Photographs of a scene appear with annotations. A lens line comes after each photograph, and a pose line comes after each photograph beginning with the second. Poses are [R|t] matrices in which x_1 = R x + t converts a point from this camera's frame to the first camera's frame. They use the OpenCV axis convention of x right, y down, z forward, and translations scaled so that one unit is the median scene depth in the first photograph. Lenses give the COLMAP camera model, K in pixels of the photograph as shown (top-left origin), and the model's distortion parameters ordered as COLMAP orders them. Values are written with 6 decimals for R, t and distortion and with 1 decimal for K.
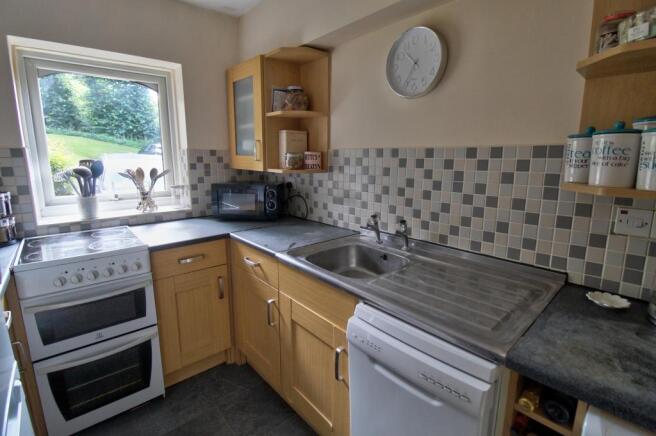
lens RADIAL K [[305.5, 0, 328.6], [0, 305.5, 214.7], [0, 0, 1]] dist [0.001673, 0.000778]
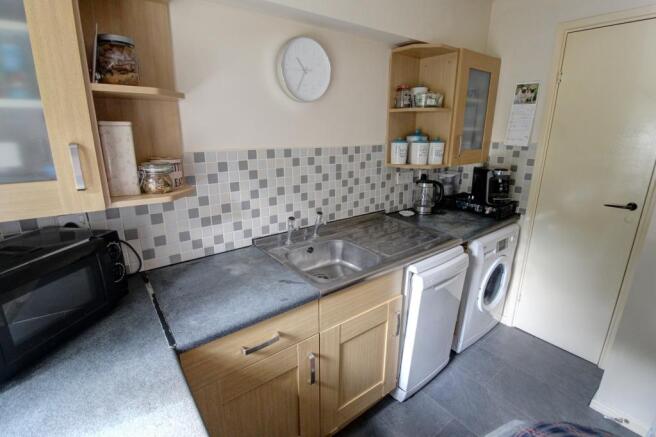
lens RADIAL K [[305.5, 0, 328.6], [0, 305.5, 215.6], [0, 0, 1]] dist [0.001673, 0.000778]
pose [[0.075594, -0.278964, 0.957322, -0.873426], [0.179327, 0.948219, 0.262151, -0.268102], [-0.980881, 0.151856, 0.121705, 0.839329]]
